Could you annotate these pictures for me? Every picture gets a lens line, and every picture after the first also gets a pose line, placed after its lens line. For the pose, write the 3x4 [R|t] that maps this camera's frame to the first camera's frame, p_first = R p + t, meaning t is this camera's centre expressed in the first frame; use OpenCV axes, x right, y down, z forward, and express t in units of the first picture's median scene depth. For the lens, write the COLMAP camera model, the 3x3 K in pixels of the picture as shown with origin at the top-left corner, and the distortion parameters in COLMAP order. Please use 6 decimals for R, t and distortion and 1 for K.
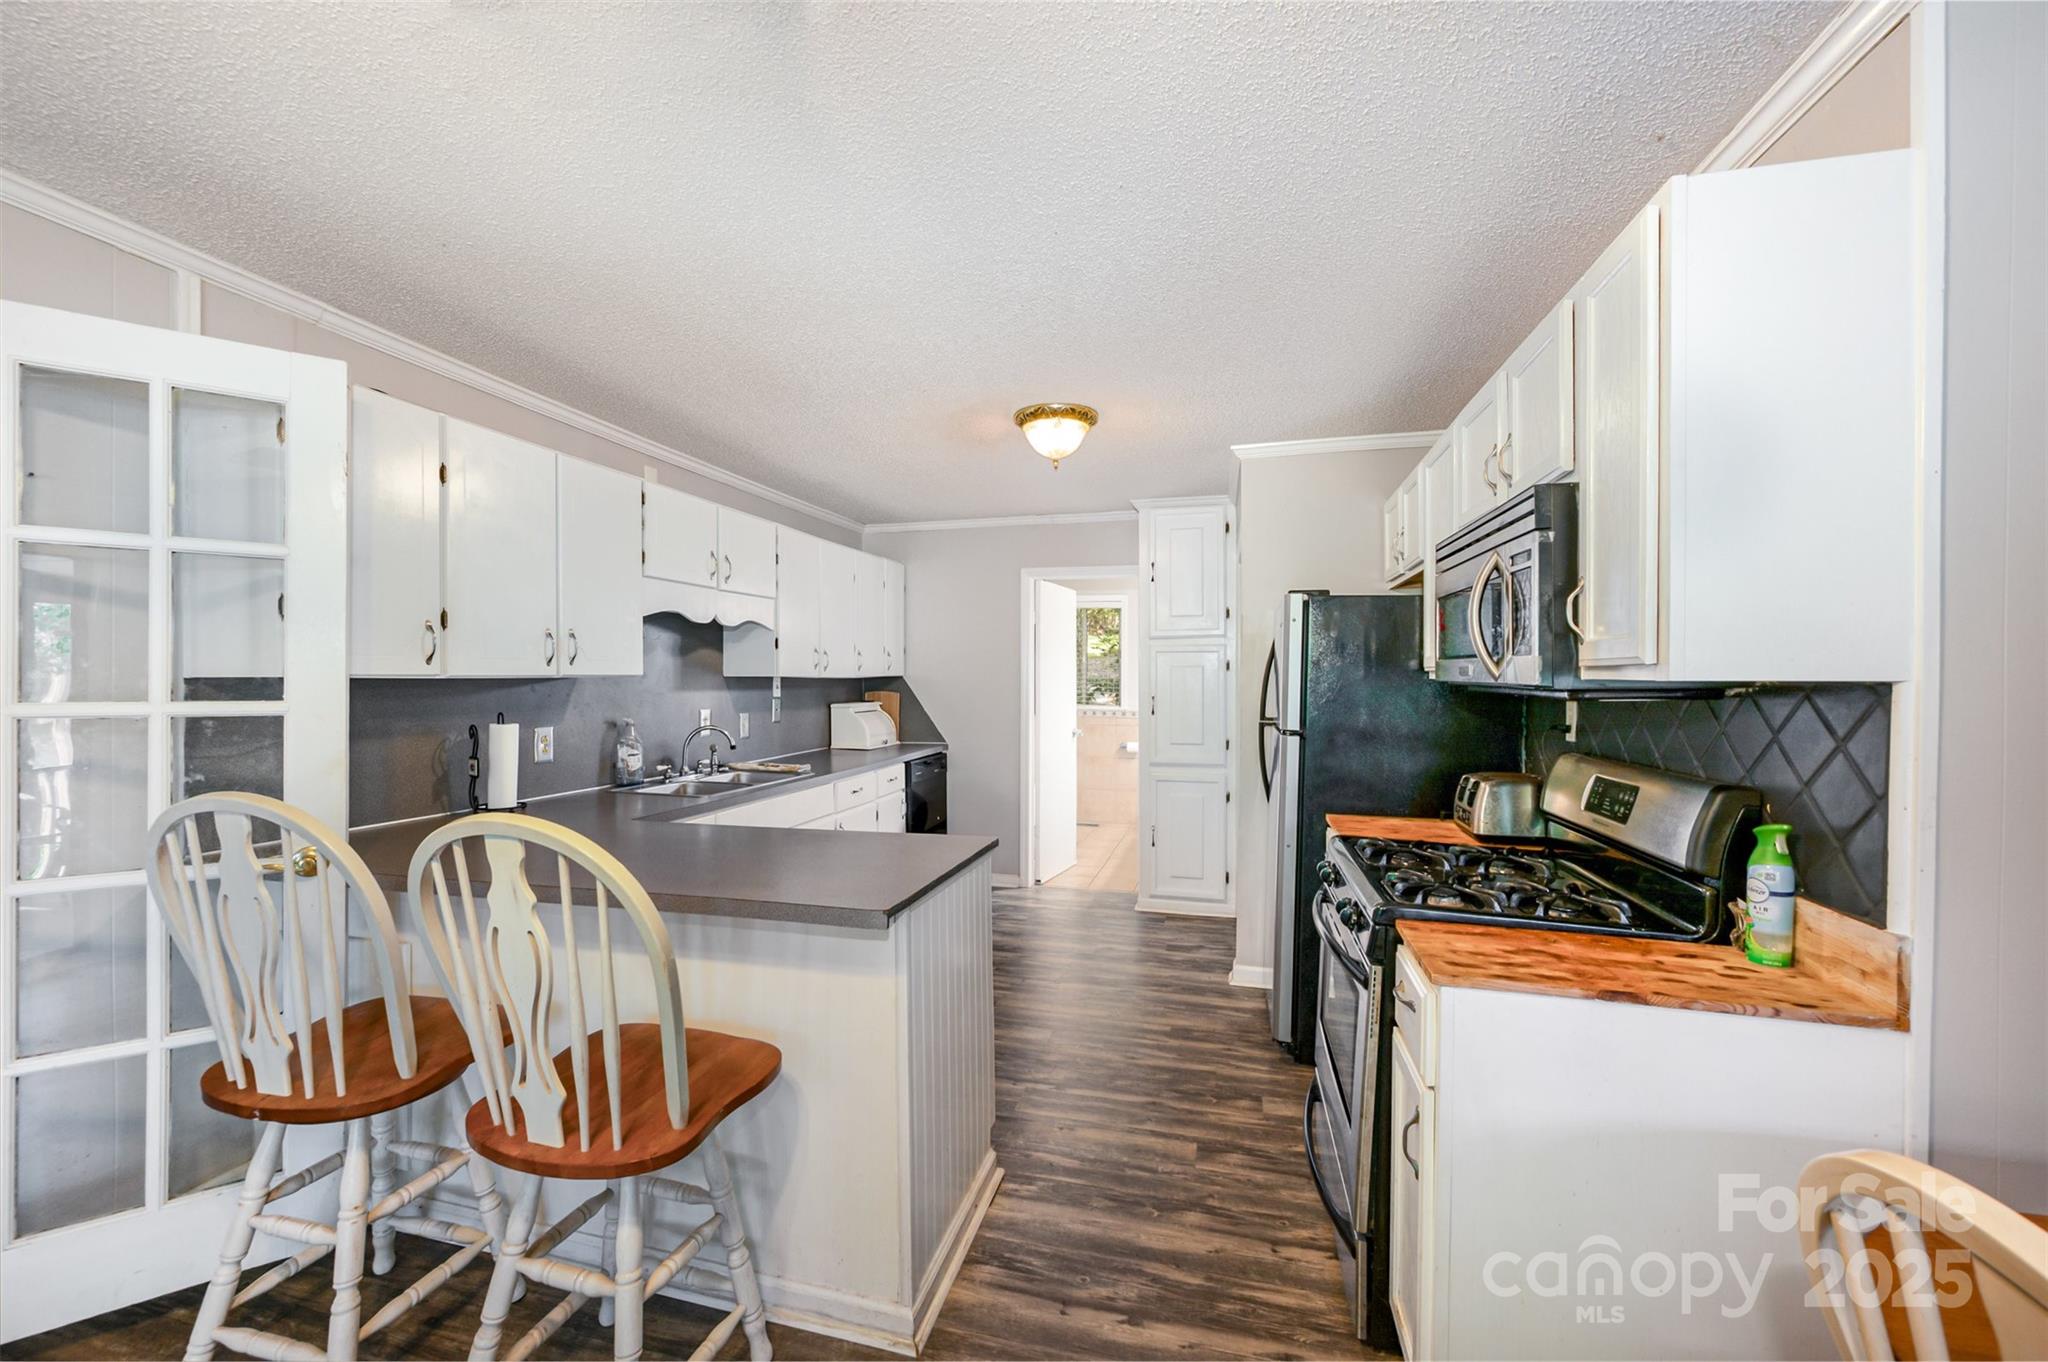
lens RADIAL K [[814.9, 0, 1033.9], [0, 814.9, 668.5], [0, 0, 1]] dist [0.001723, -0.000071]
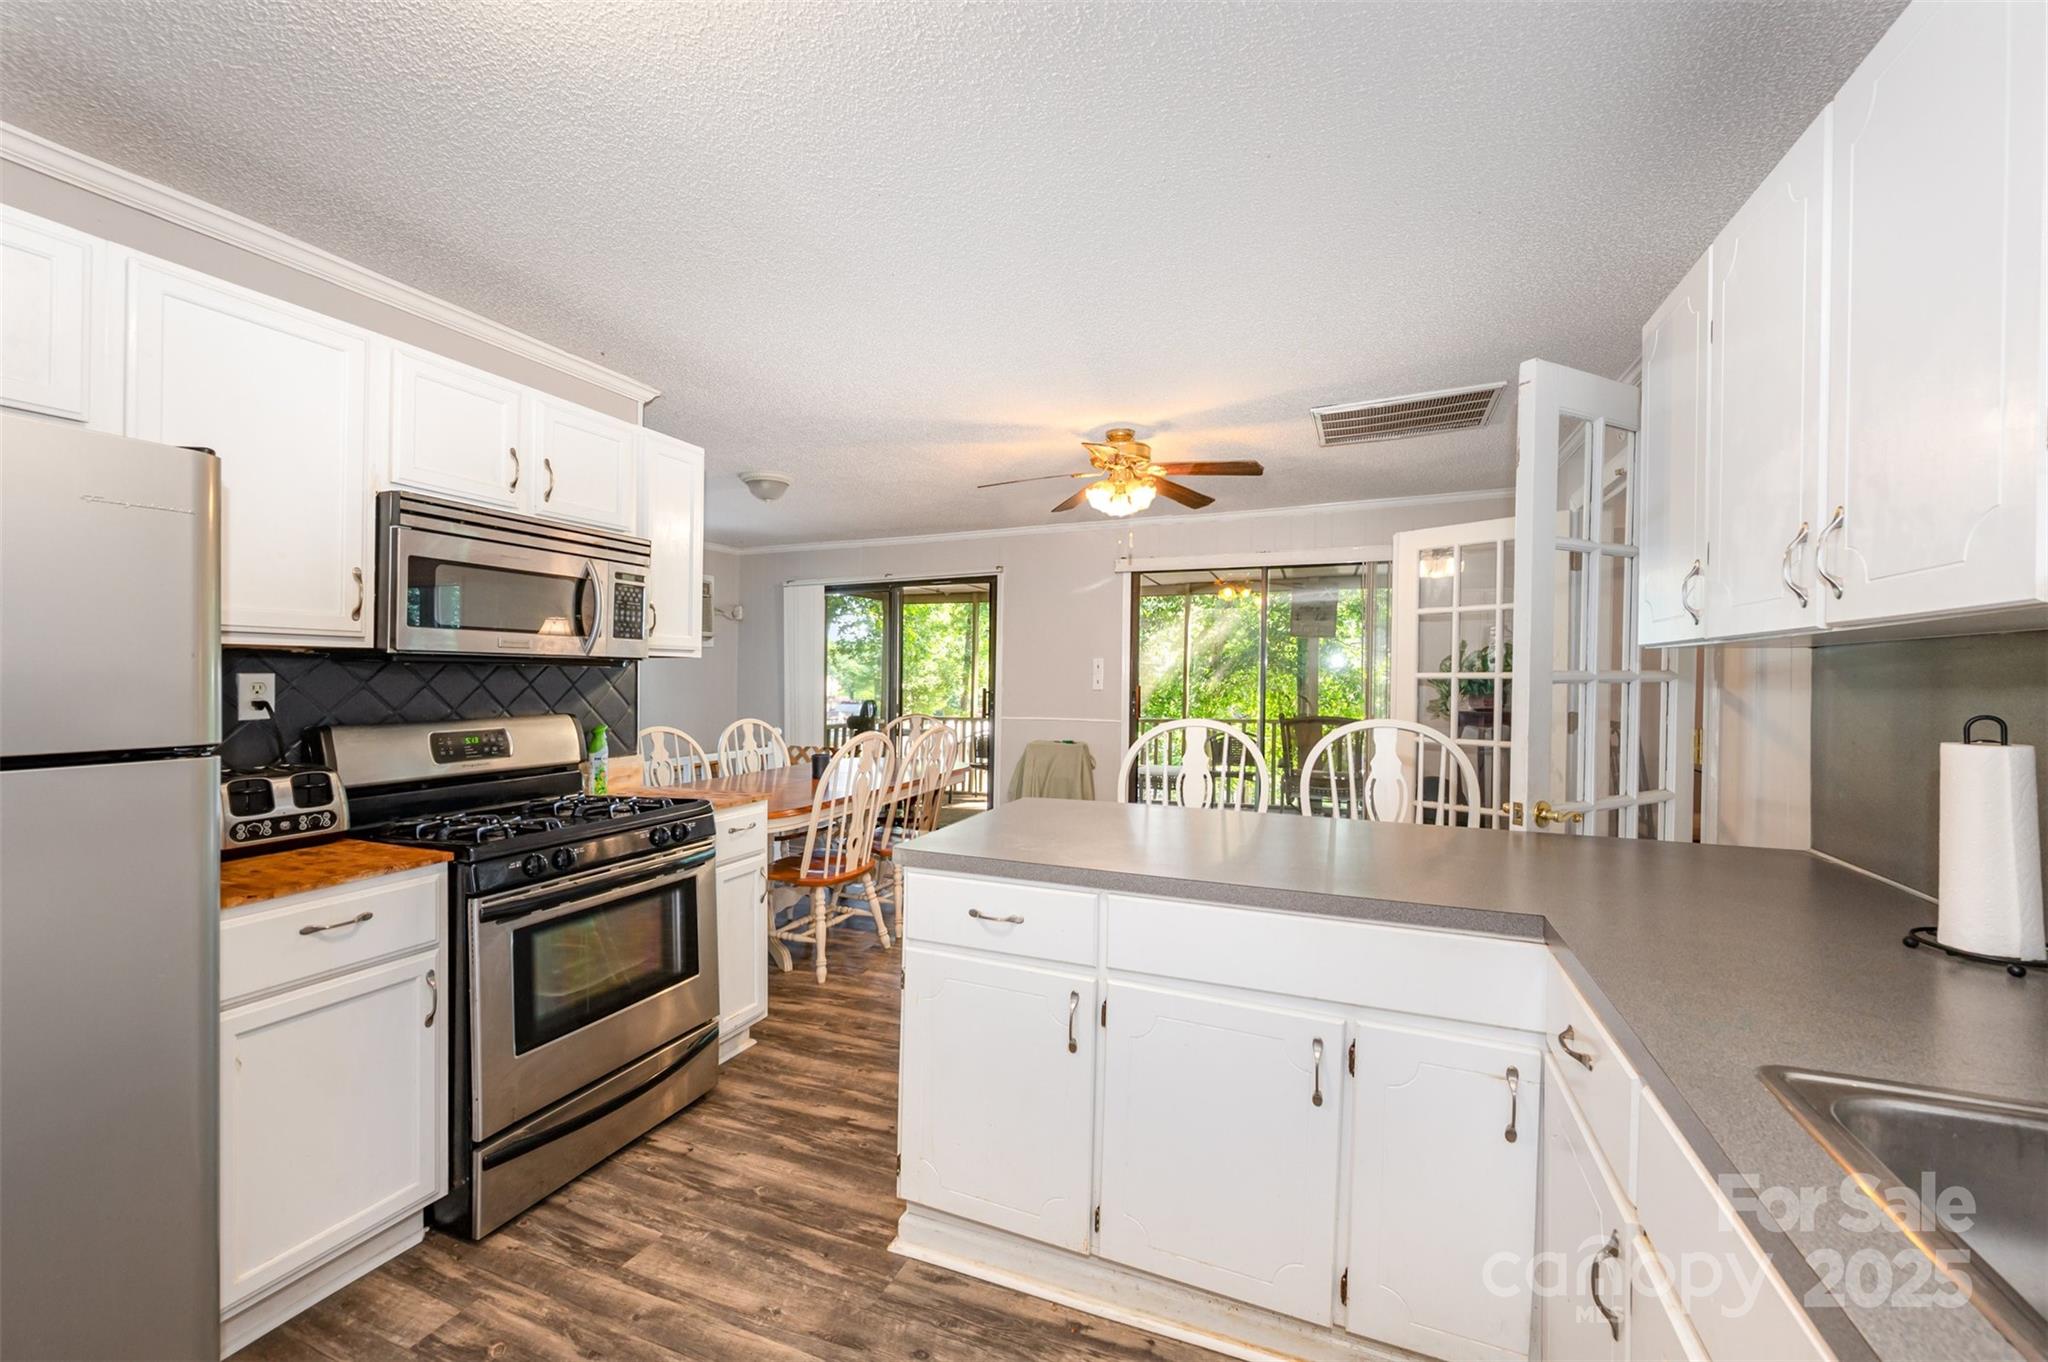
lens RADIAL K [[817.3, 0, 1013.8], [0, 817.3, 688.1], [0, 0, 1]] dist [0.003887, 0.000138]
pose [[-0.986474, -0.005349, 0.163829, -0.304584], [-0.003636, 0.999936, 0.010751, 0.045738], [-0.163876, 0.010010, -0.986430, 1.850343]]
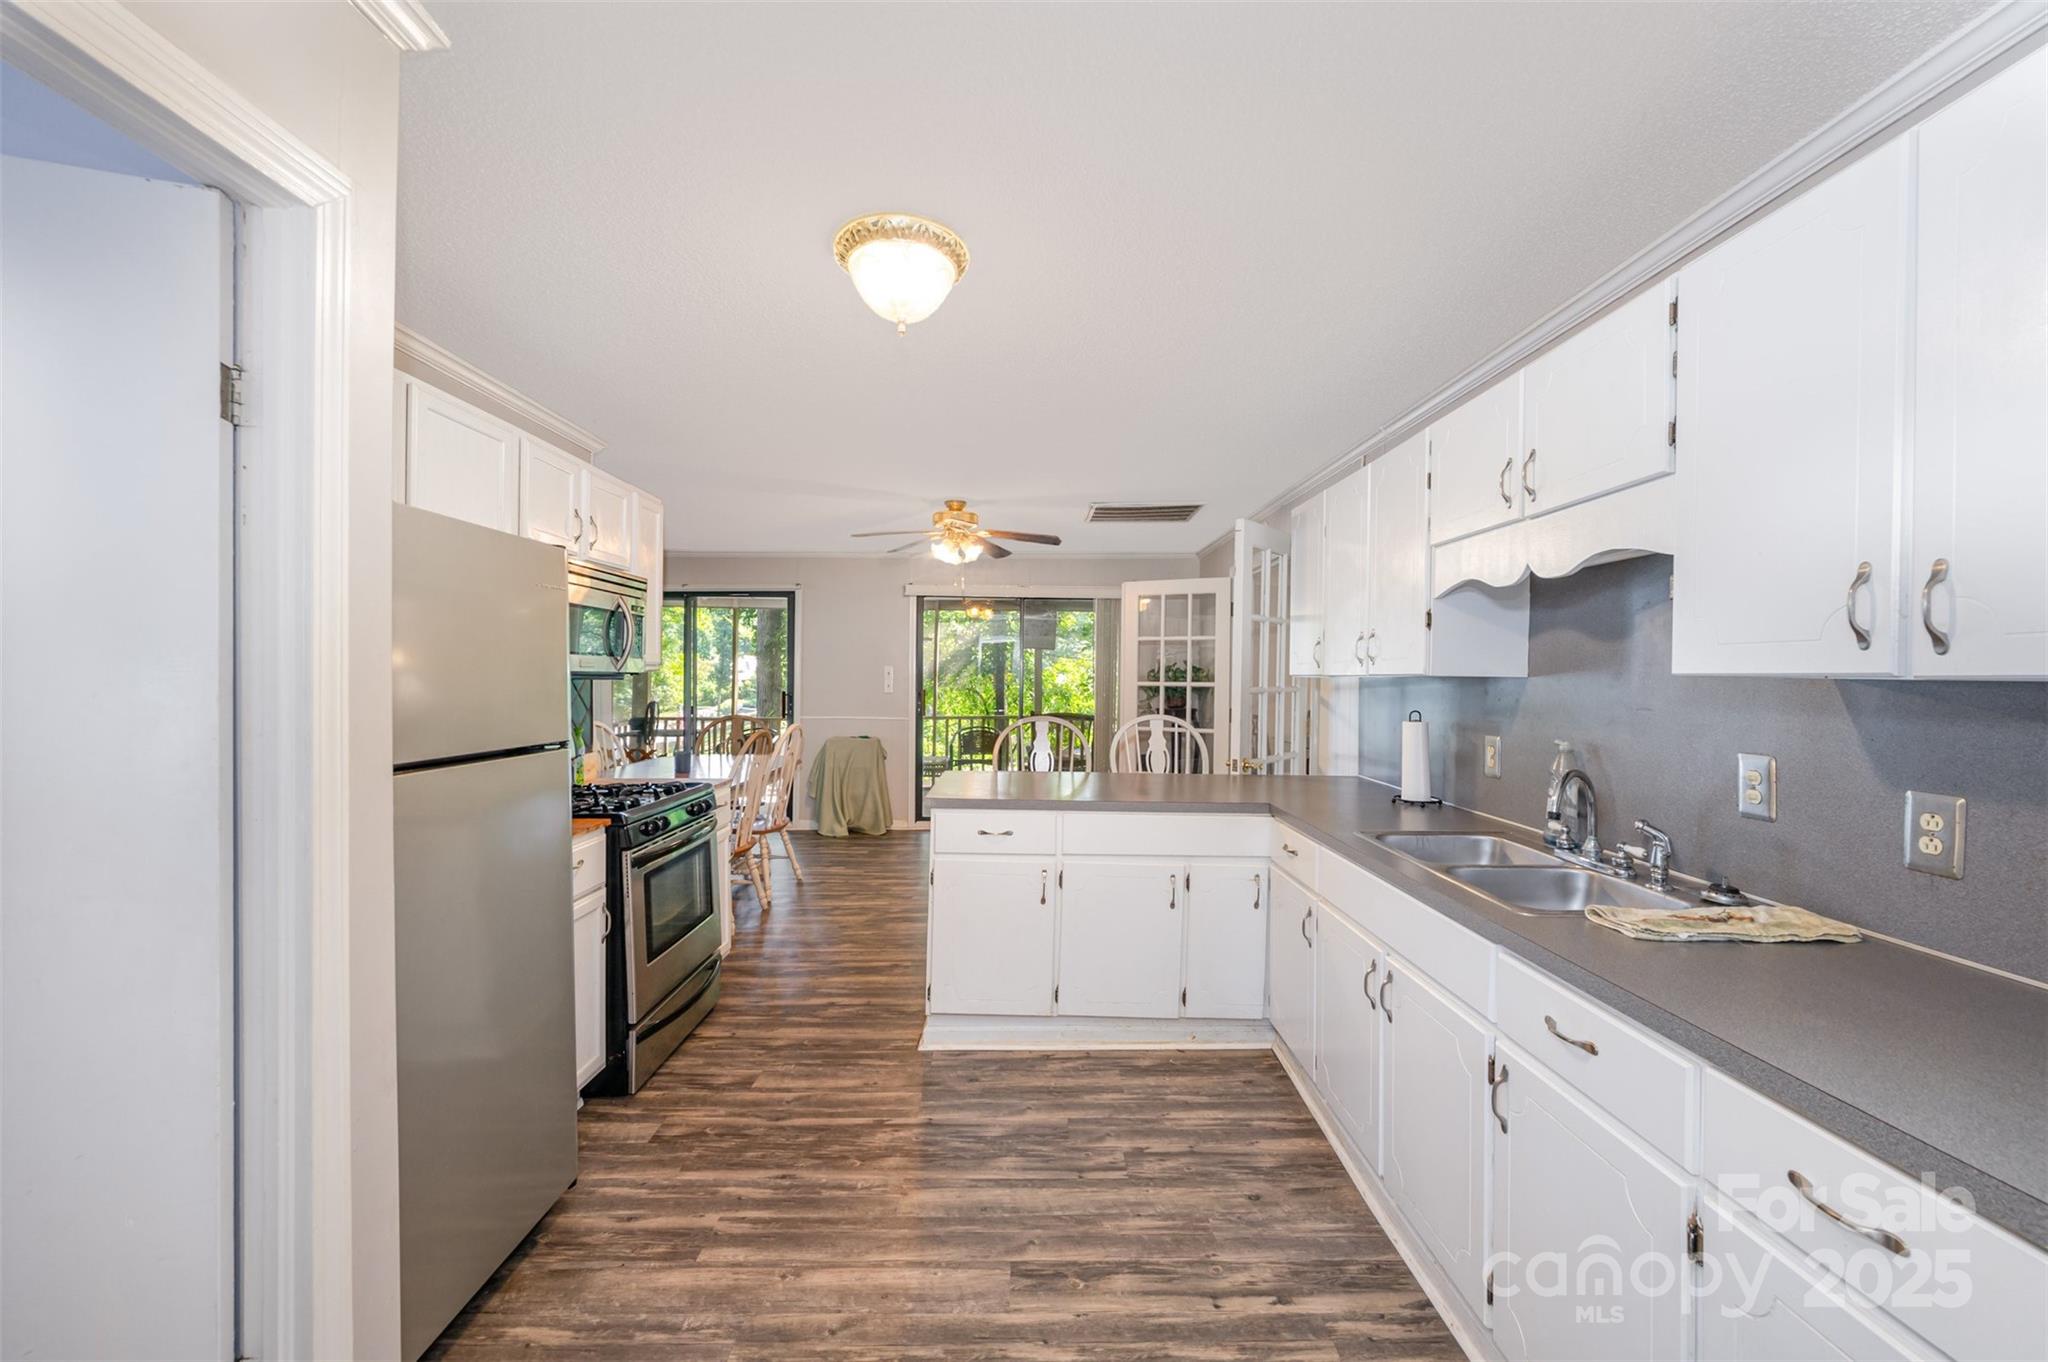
lens RADIAL K [[817.3, 0, 1013.8], [0, 817.3, 688.1], [0, 0, 1]] dist [0.003887, 0.000138]
pose [[-0.973431, -0.005705, -0.228909, 0.120480], [-0.008563, 0.999897, 0.011492, 0.020810], [0.228820, 0.013147, -0.973380, 2.389926]]
